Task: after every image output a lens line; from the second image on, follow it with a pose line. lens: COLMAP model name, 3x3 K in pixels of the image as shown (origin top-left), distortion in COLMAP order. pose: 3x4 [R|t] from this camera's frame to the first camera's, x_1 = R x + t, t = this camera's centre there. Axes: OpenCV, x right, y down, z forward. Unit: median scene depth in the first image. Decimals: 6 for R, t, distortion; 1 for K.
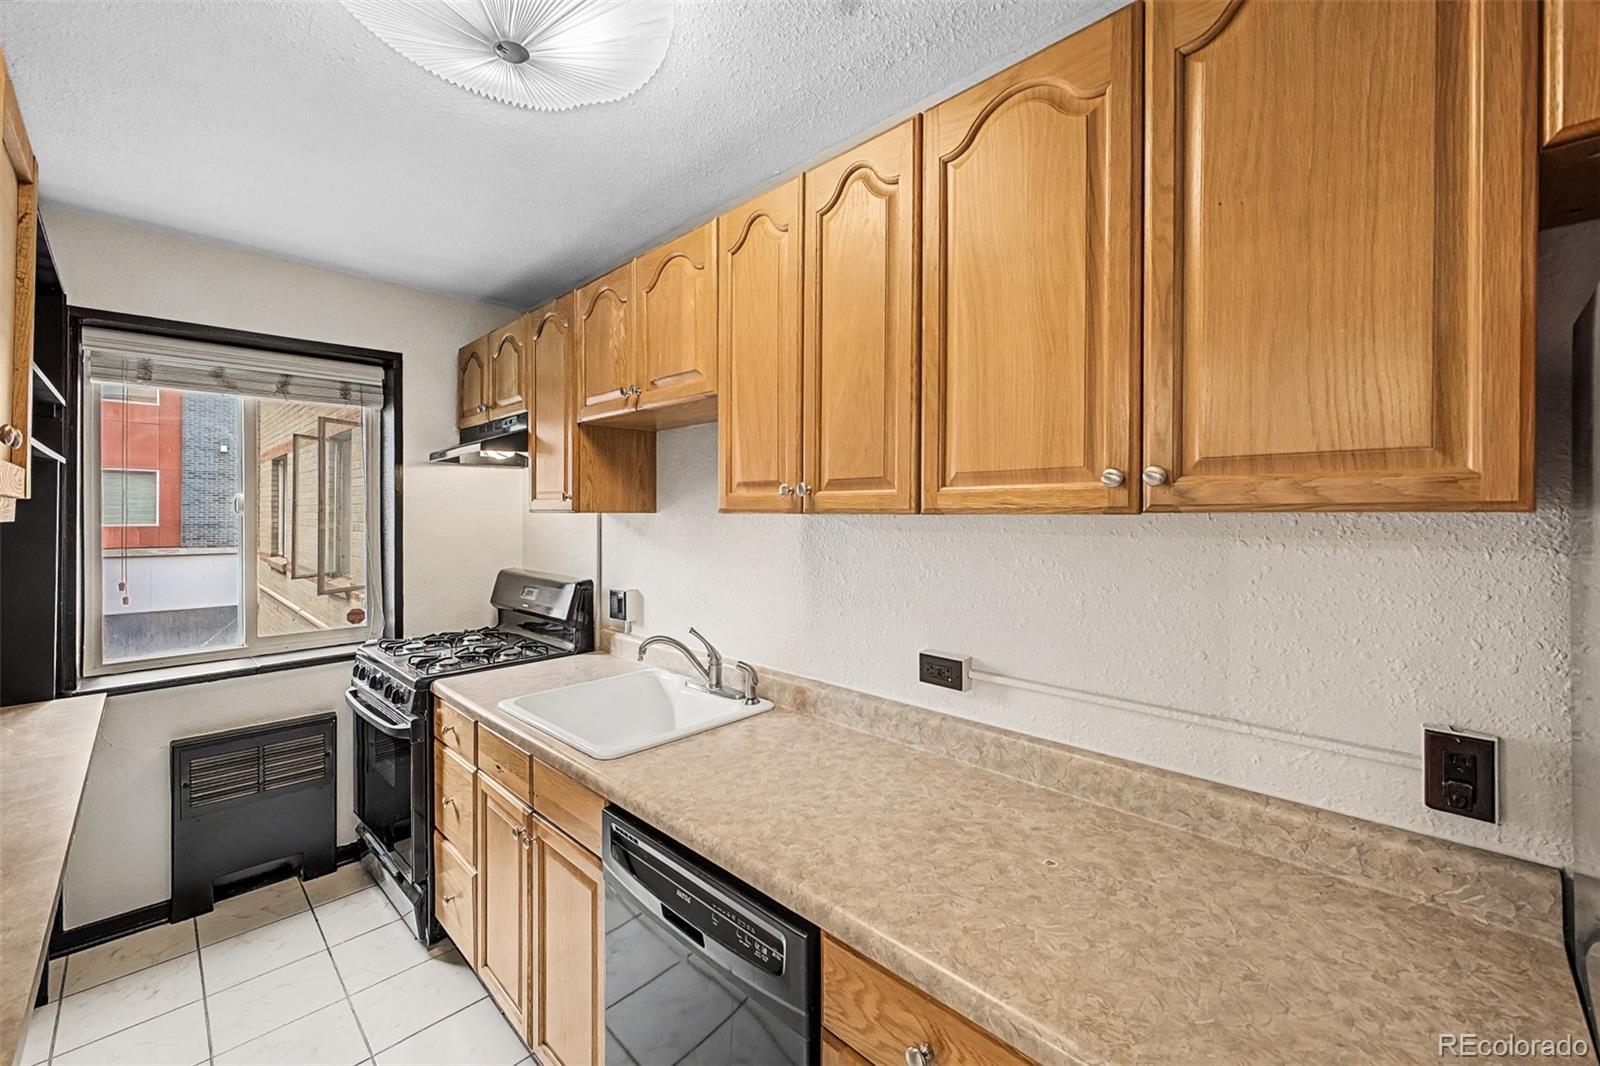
lens RADIAL K [[636.4, 0, 798.5], [0, 636.4, 520.8], [0, 0, 1]] dist [0.034695, -0.014370]
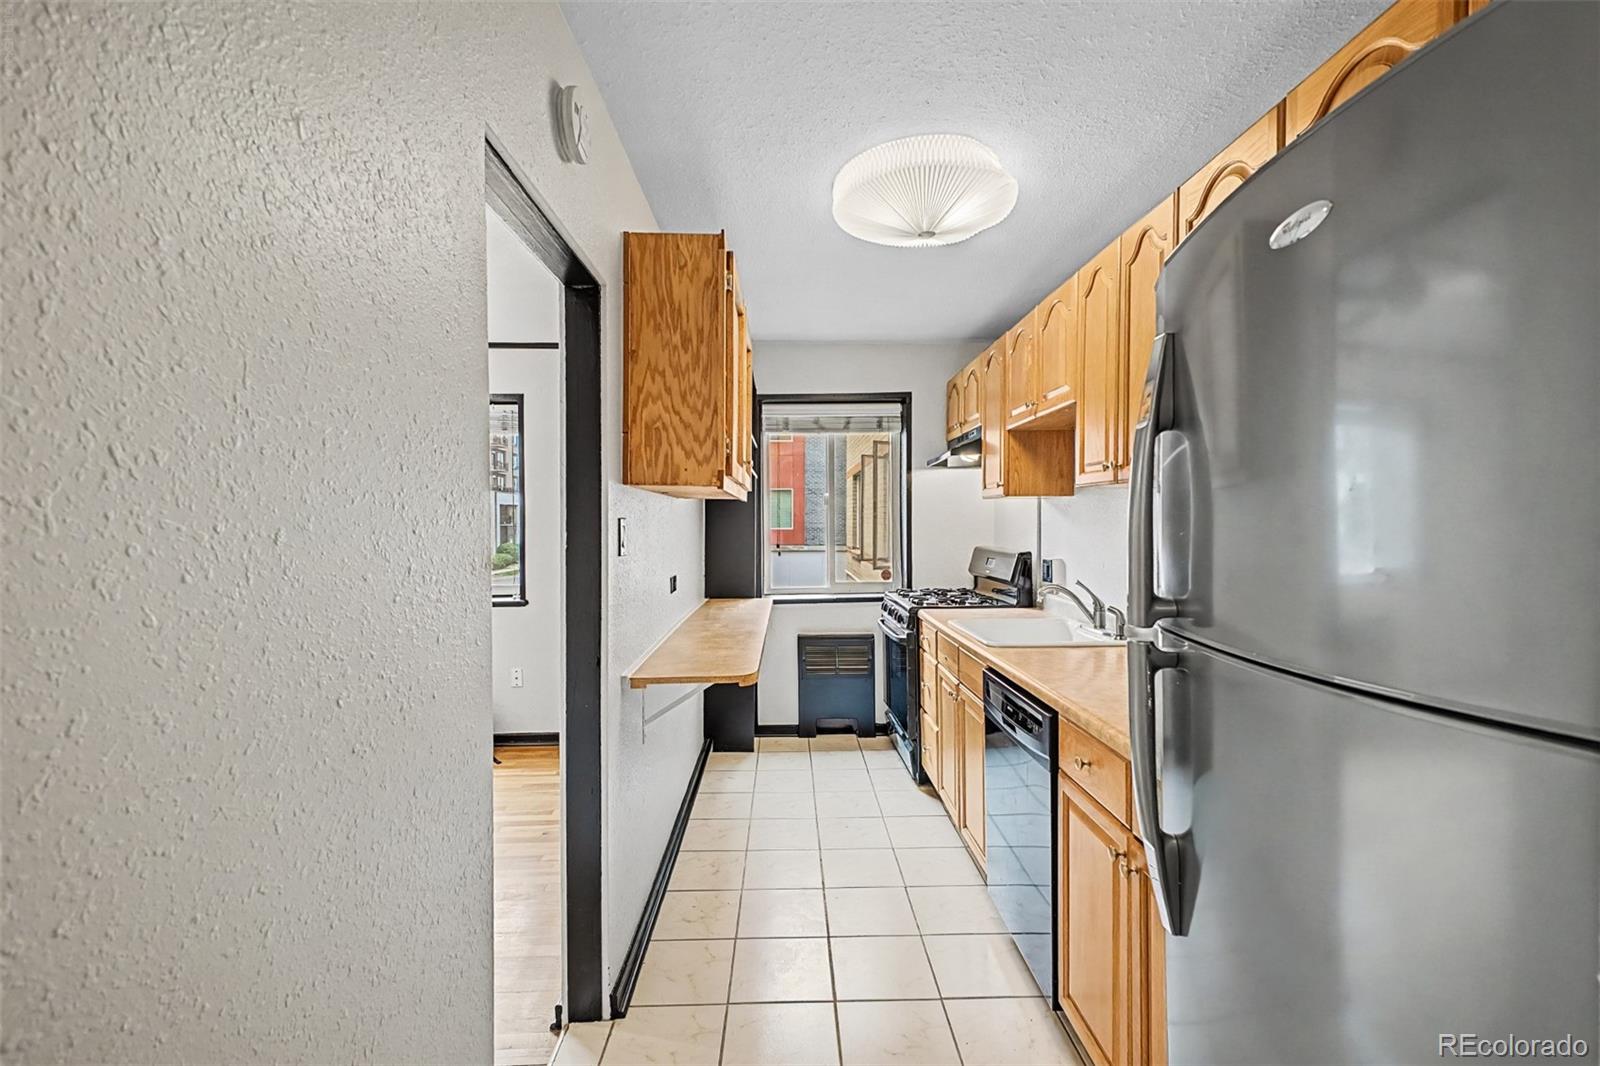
lens RADIAL K [[685.9, 0, 795.2], [0, 685.9, 518.5], [0, 0, 1]] dist [0.025208, -0.008307]
pose [[0.713928, -0.007975, -0.700174, 0.353732], [-0.000678, 0.999927, -0.012080, 0.052217], [0.700219, 0.009099, 0.713870, -0.357333]]
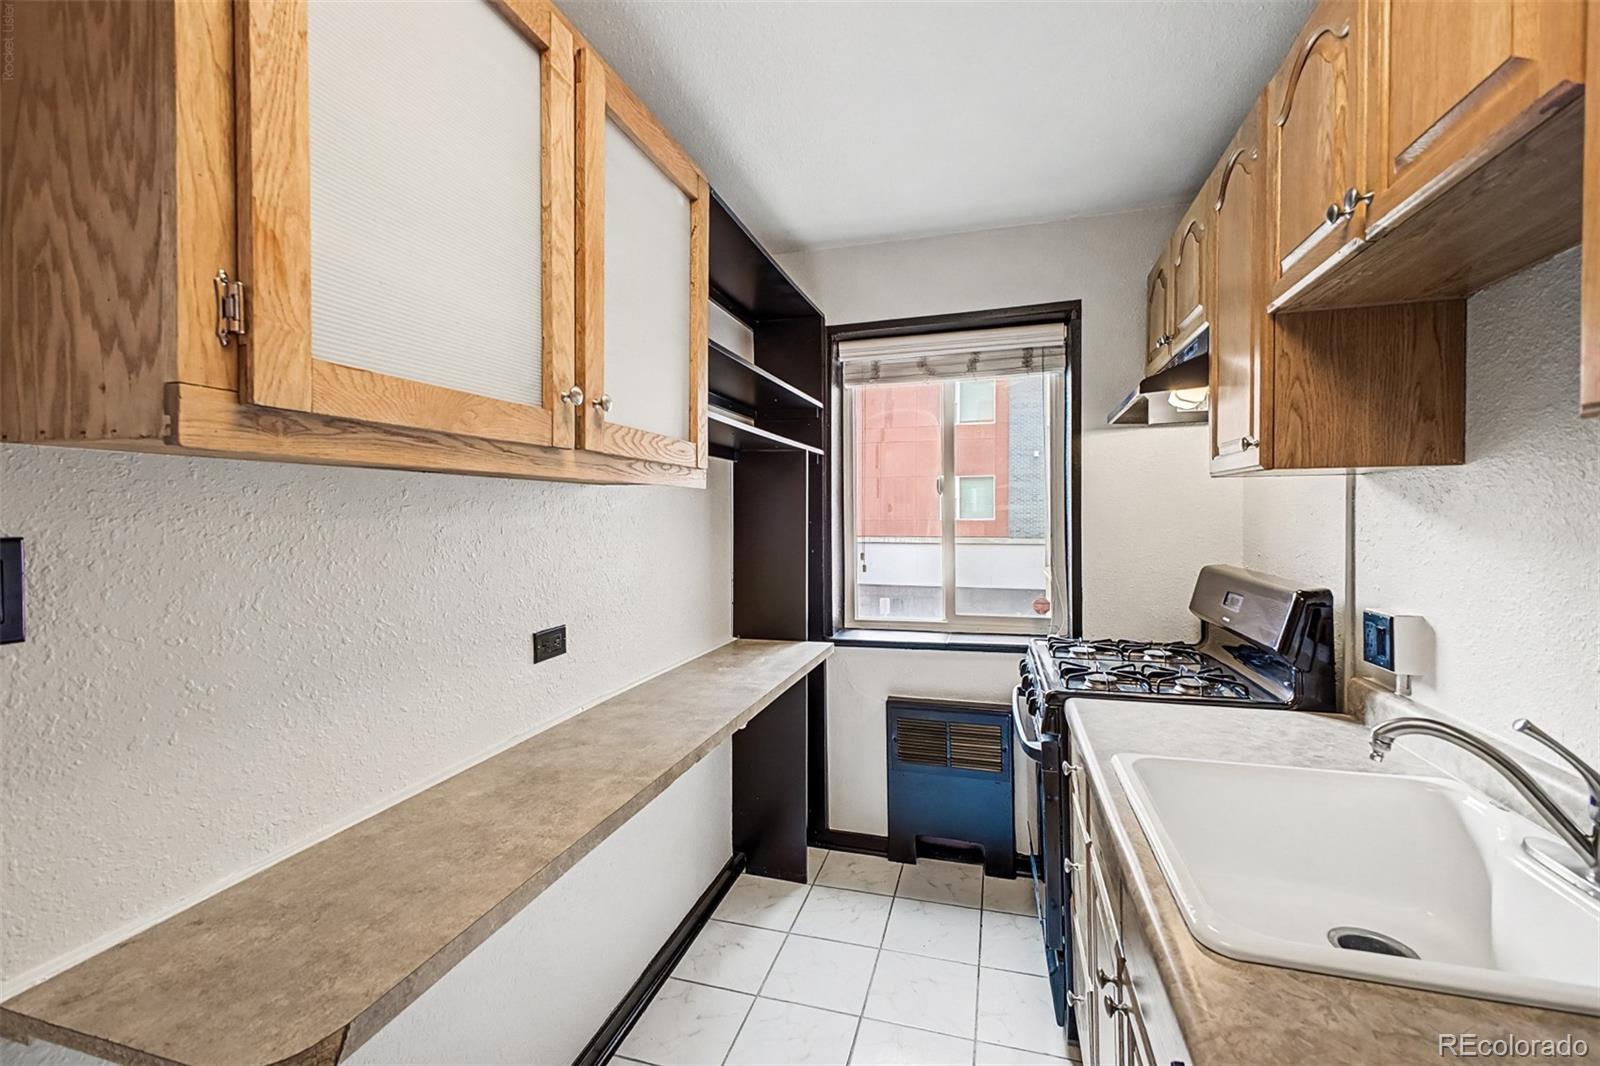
lens RADIAL K [[685.9, 0, 795.2], [0, 685.9, 518.5], [0, 0, 1]] dist [0.025208, -0.008307]
pose [[0.471375, 0.002062, -0.881930, 0.007117], [0.000111, 0.999997, 0.002398, 0.030586], [0.881933, -0.001228, 0.471374, 0.318483]]
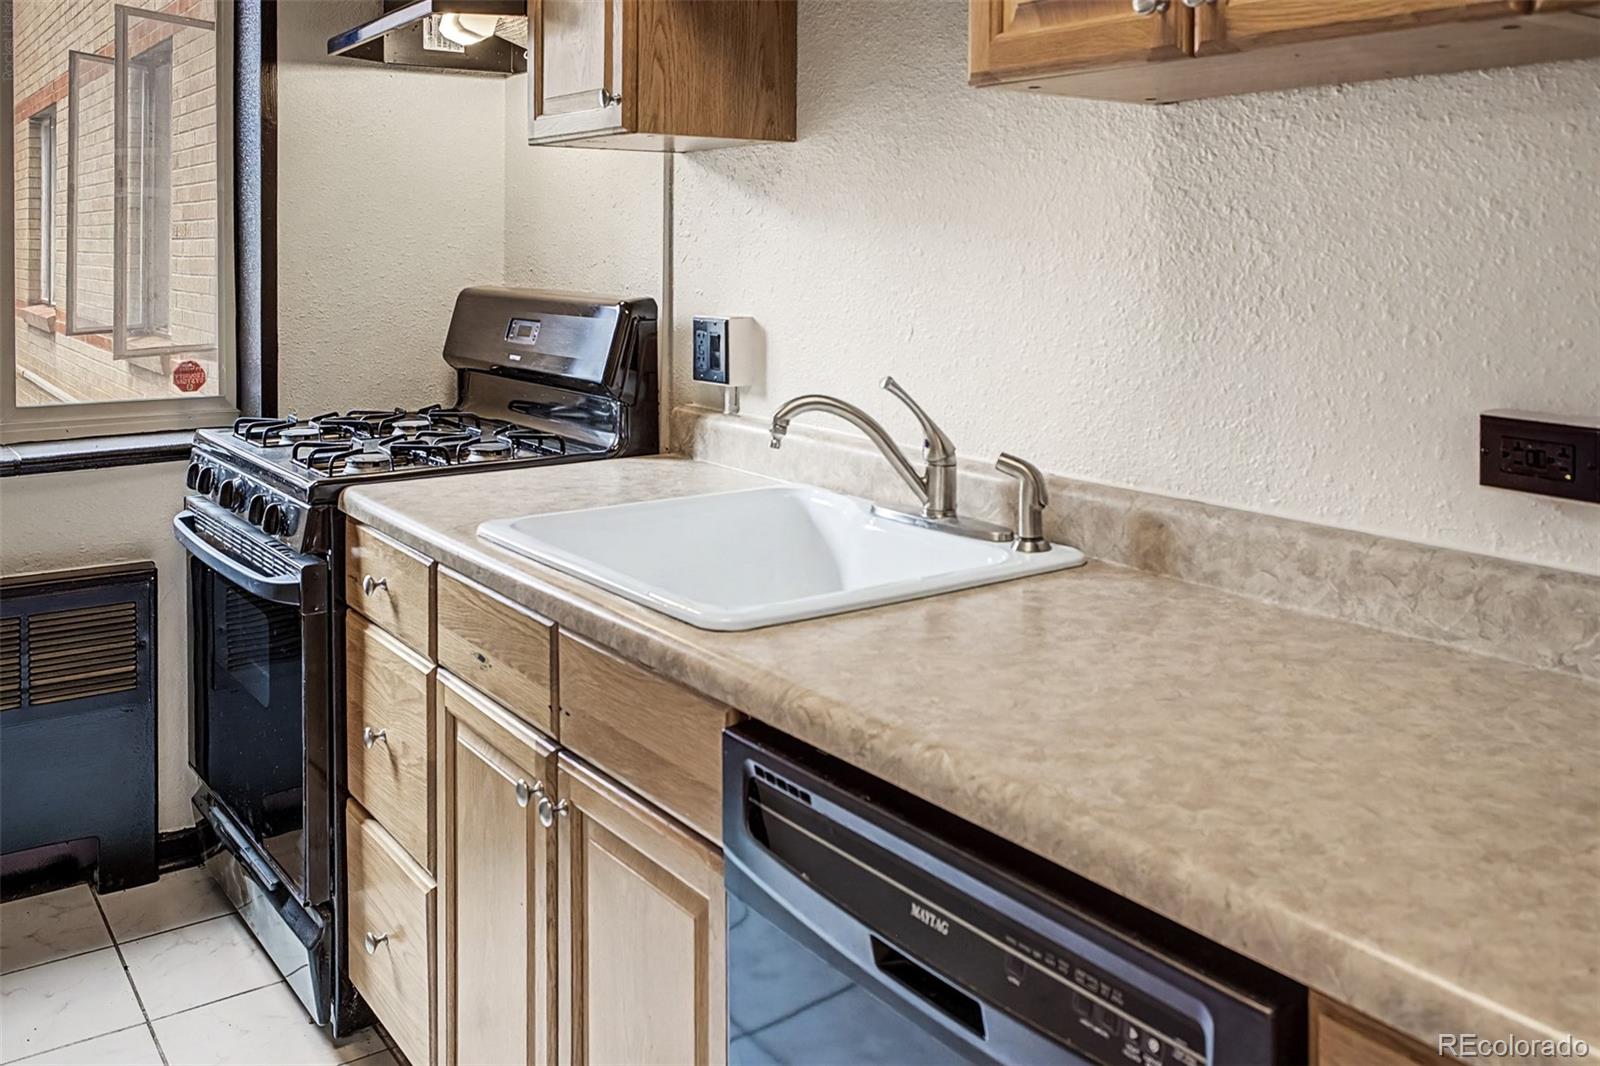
lens RADIAL K [[1394.3, 0, 806.8], [0, 1394.3, 269.8], [0, 0, 1]] dist [0.003762, 0.009327]
pose [[0.984880, 0.005701, -0.173144, -0.051203], [-0.004465, 0.999962, 0.007529, 0.076321], [0.173180, -0.006642, 0.984868, 0.043788]]
